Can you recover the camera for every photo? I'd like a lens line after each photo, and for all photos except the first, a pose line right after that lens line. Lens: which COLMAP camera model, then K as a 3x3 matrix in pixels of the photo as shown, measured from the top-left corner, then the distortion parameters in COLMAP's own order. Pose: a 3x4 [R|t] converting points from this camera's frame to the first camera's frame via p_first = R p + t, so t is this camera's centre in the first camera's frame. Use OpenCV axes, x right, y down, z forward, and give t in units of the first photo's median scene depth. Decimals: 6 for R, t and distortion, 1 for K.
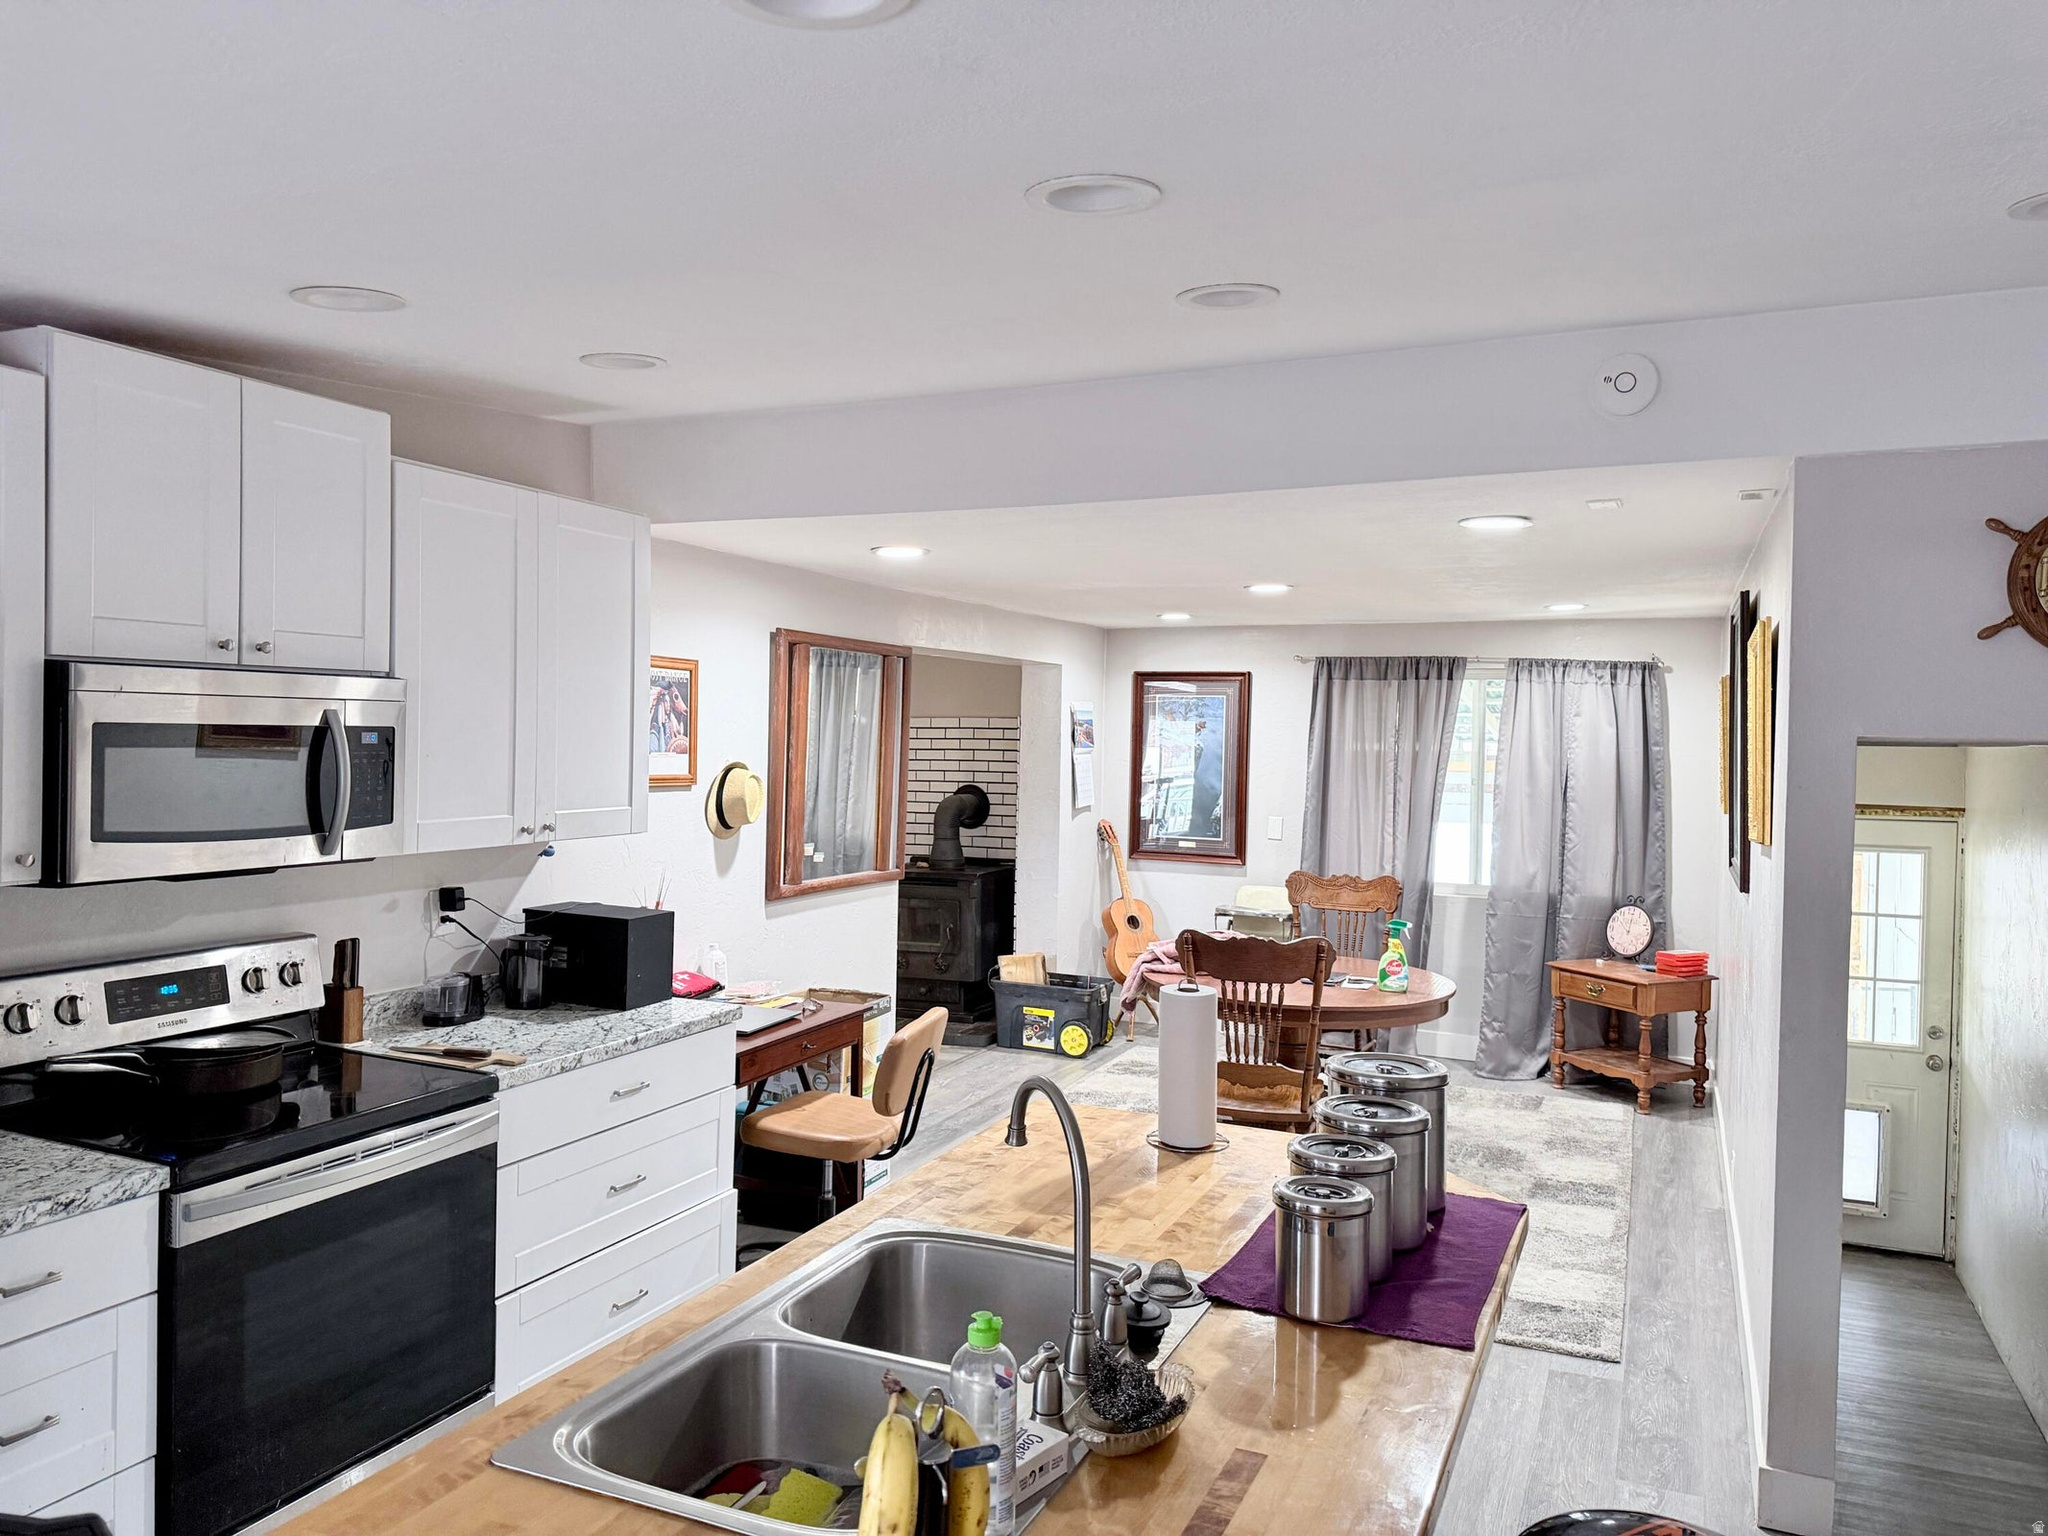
lens RADIAL K [[1451.4, 0, 1008.1], [0, 1451.4, 760.9], [0, 0, 1]] dist [0.040951, -0.063957]
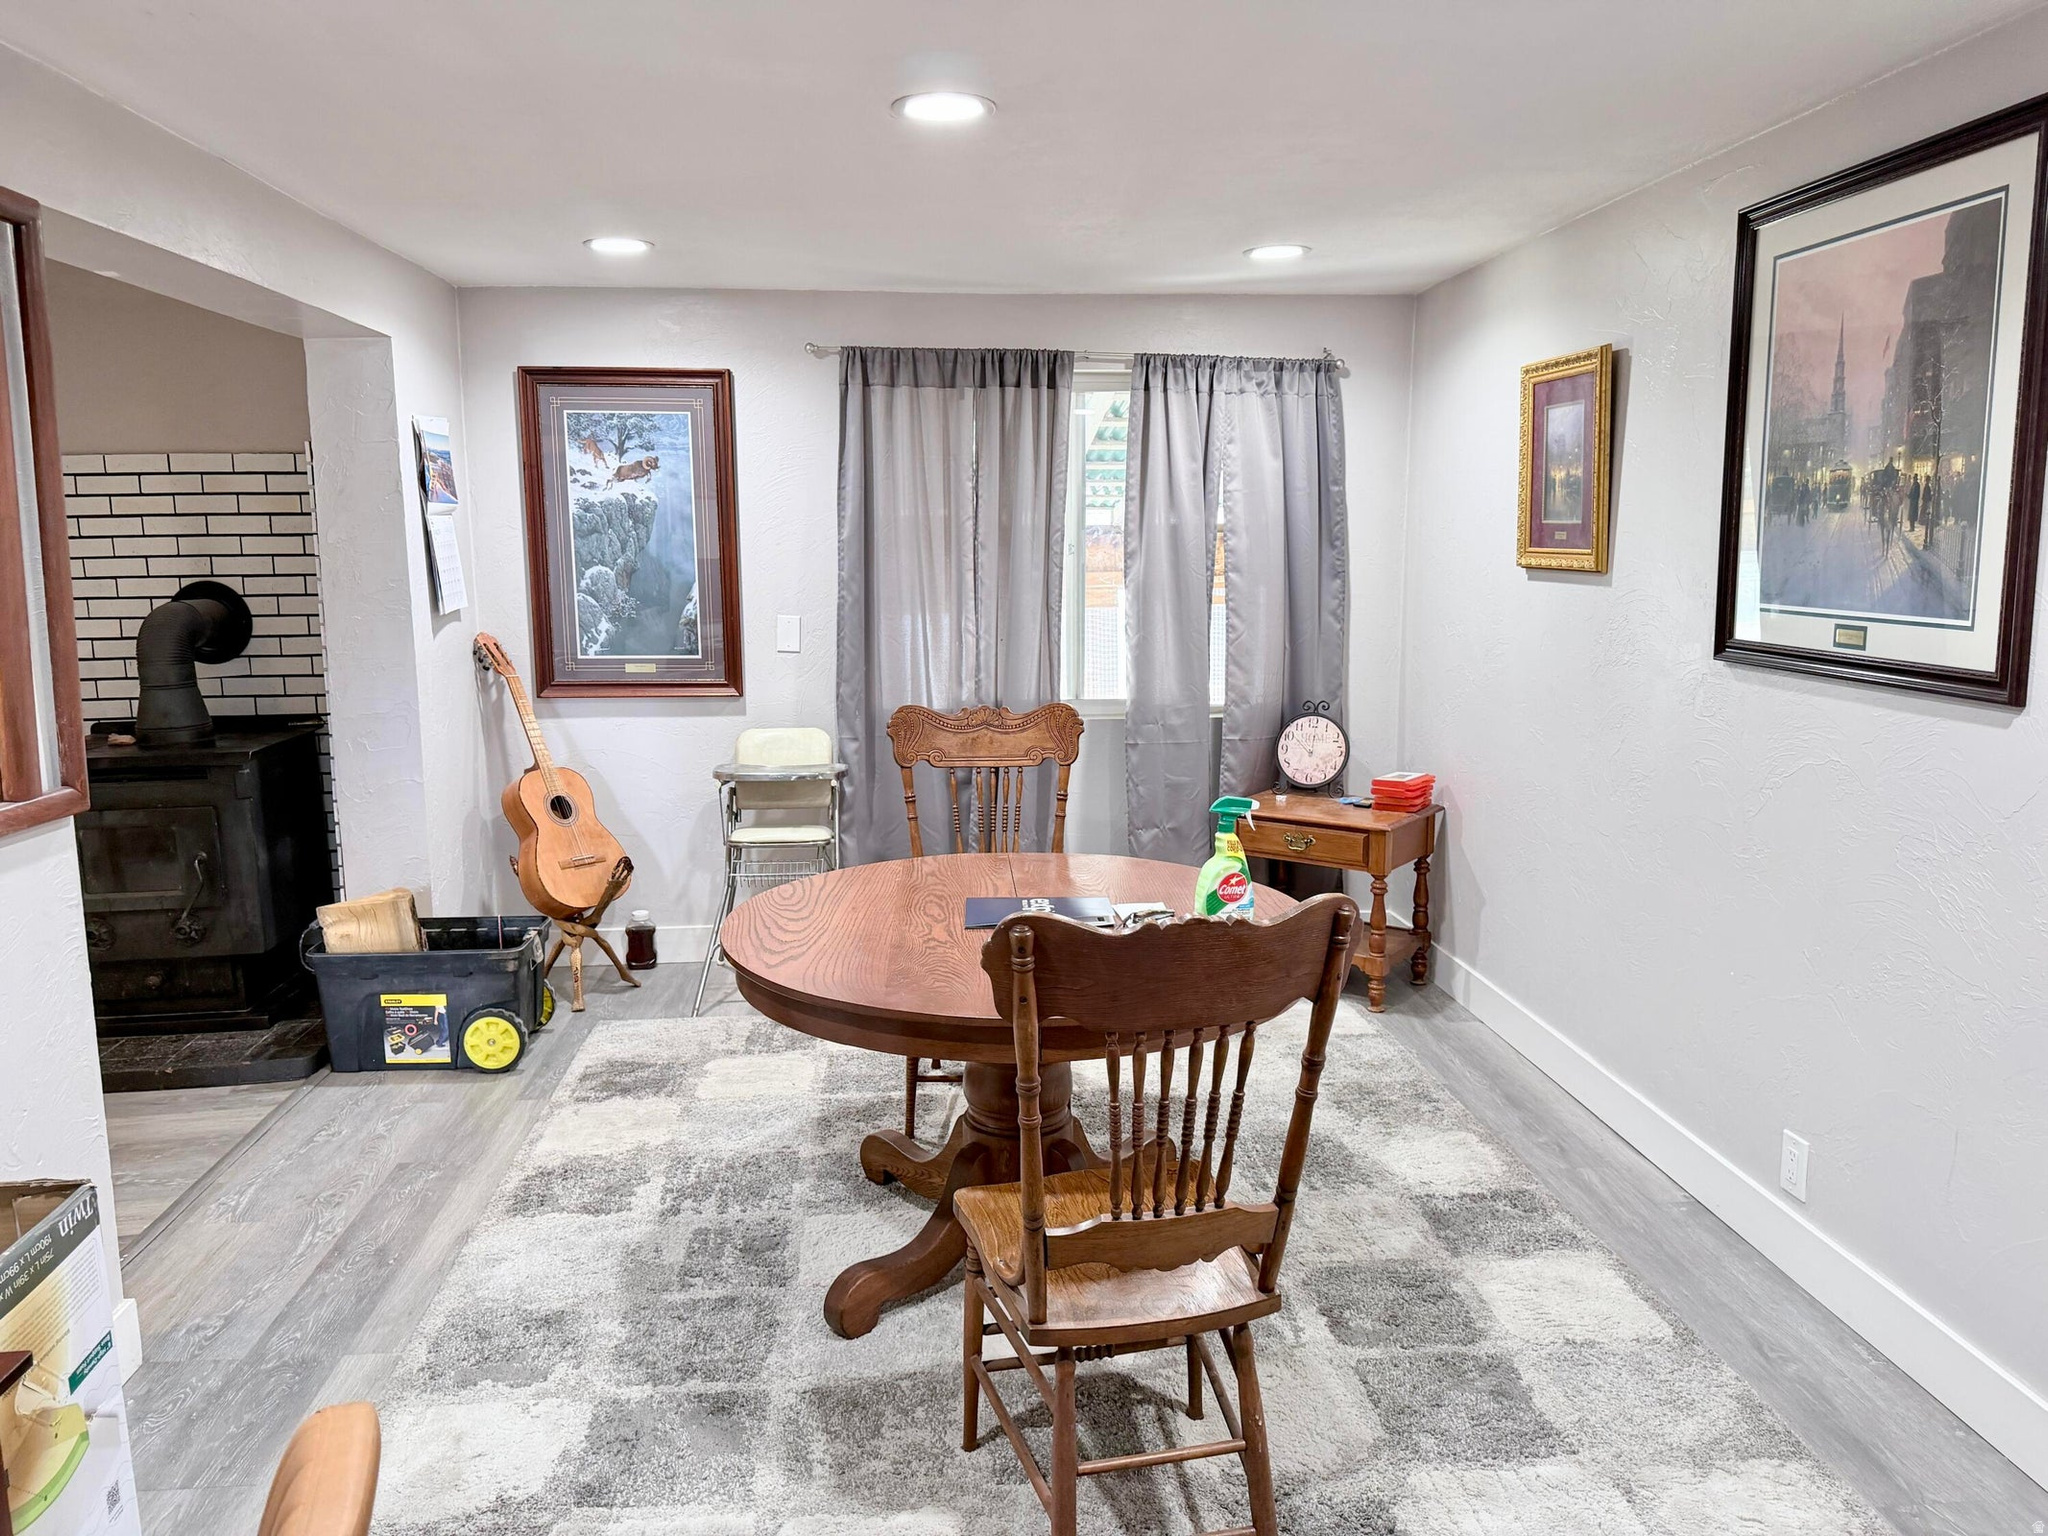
lens RADIAL K [[1451.4, 0, 1028.6], [0, 1451.4, 769.5], [0, 0, 1]] dist [0.040951, -0.063957]
pose [[0.871410, -0.098492, 0.480565, -0.030042], [0.028855, 0.988232, 0.150214, 0.014080], [-0.489705, -0.117031, 0.863998, 0.415244]]
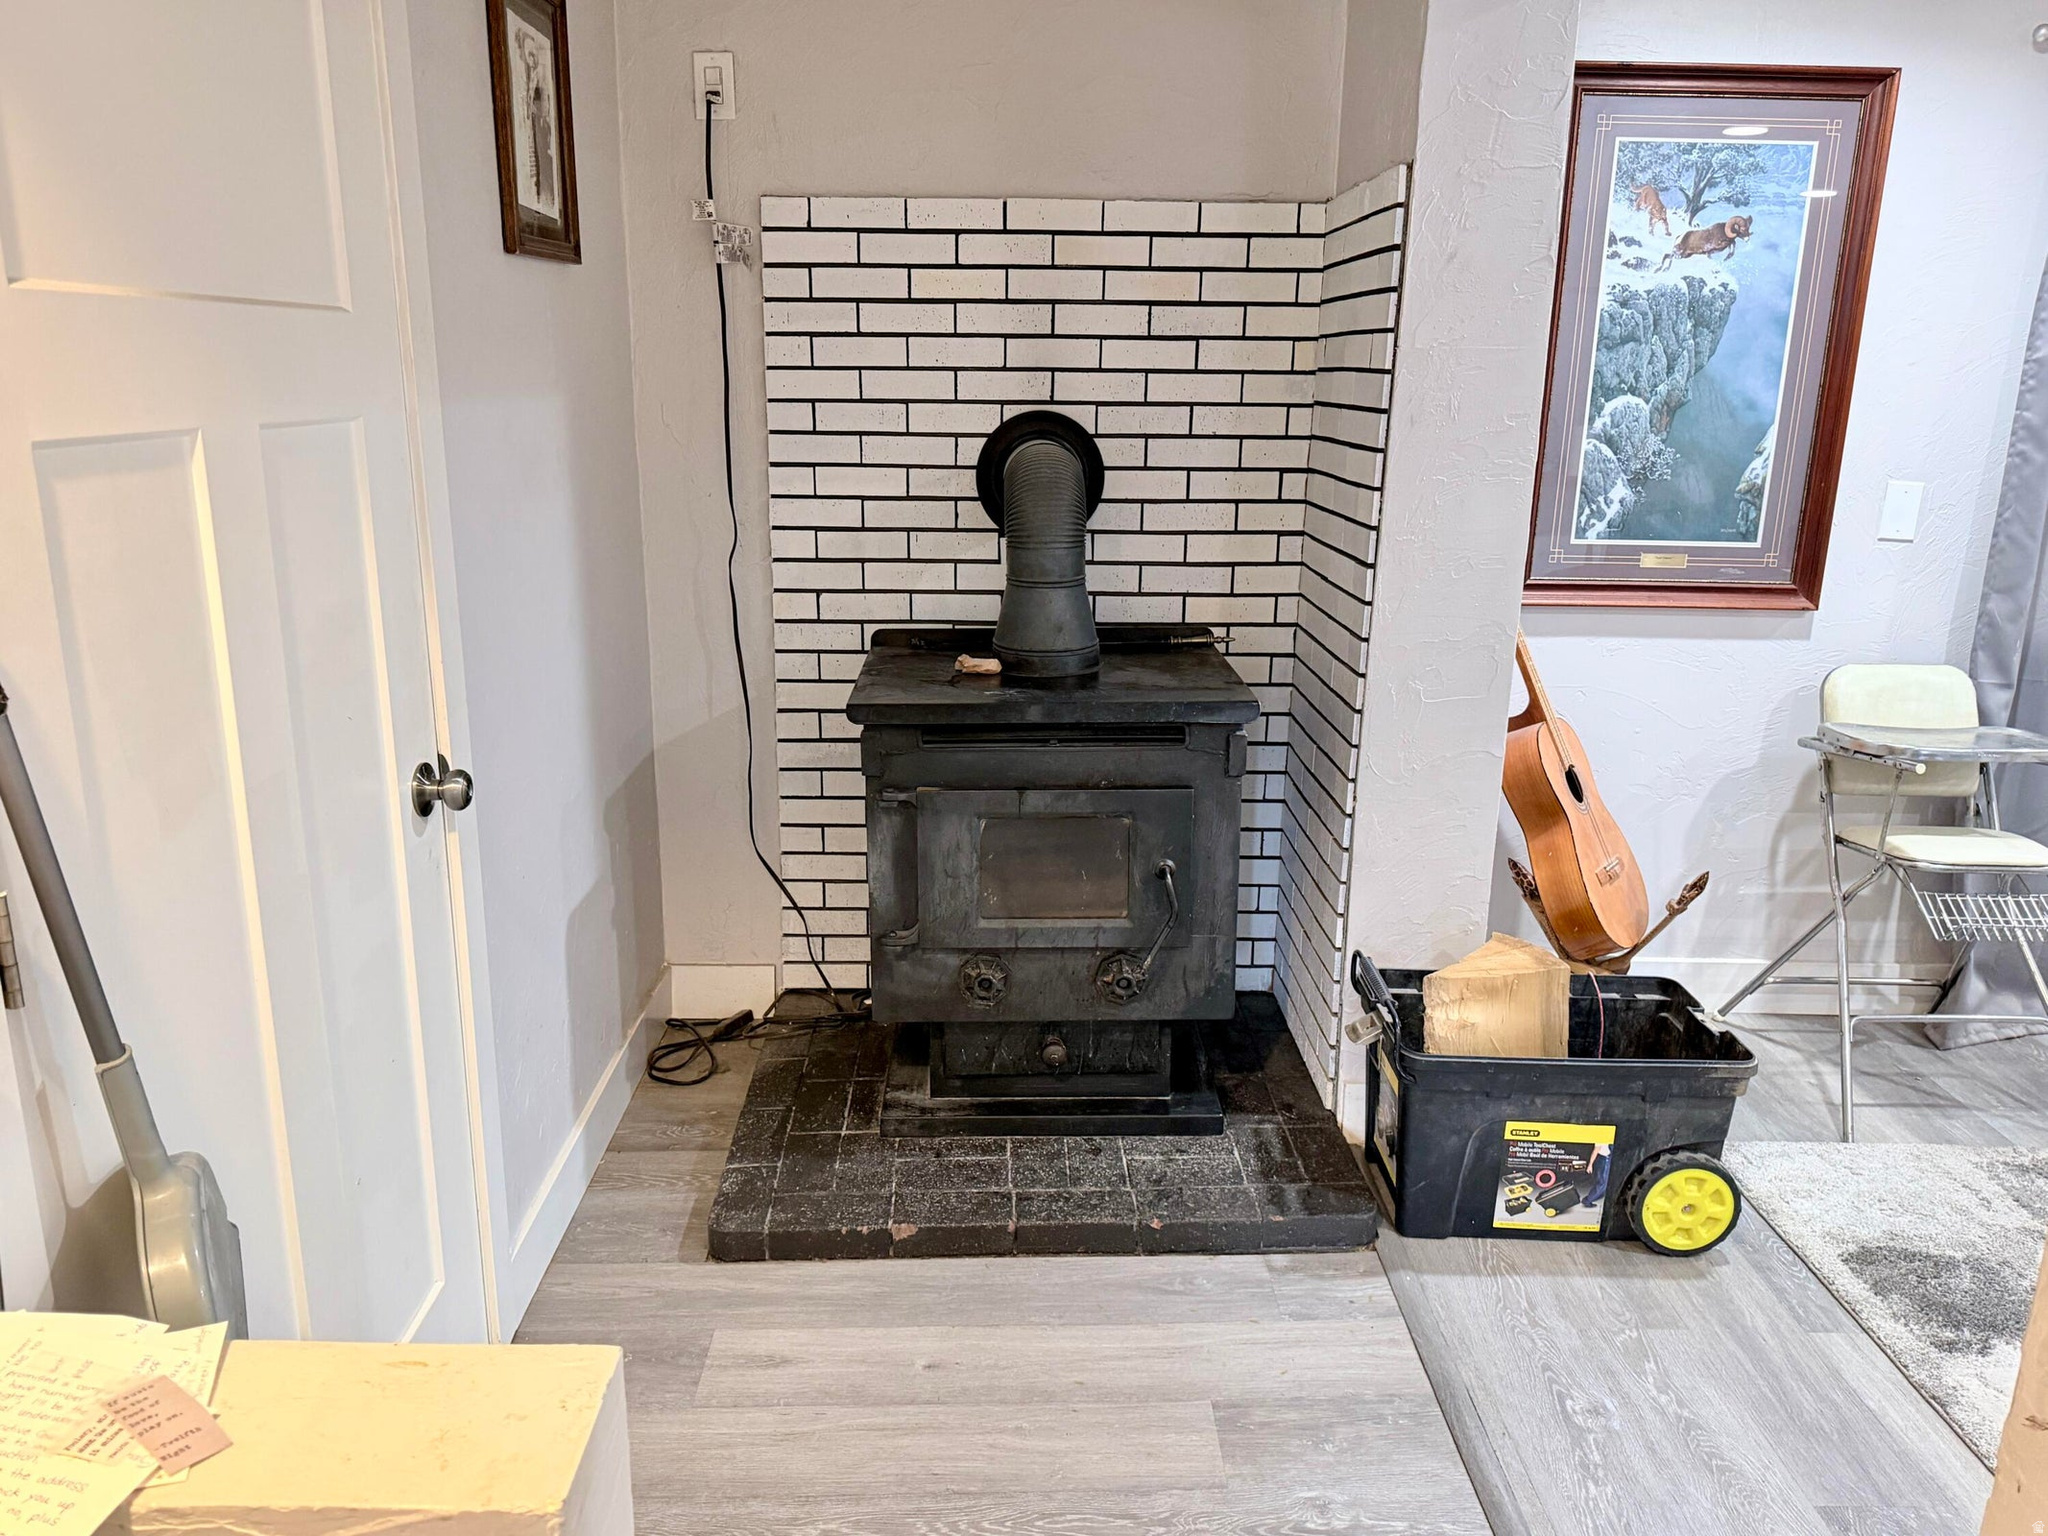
lens RADIAL K [[1451.4, 0, 980.1], [0, 1451.4, 765.4], [0, 0, 1]] dist [0.040951, -0.063957]
pose [[0.907906, -0.113031, 0.403648, -0.205449], [0.009055, 0.968021, 0.250704, 0.012433], [-0.419077, -0.223961, 0.879895, 0.753637]]
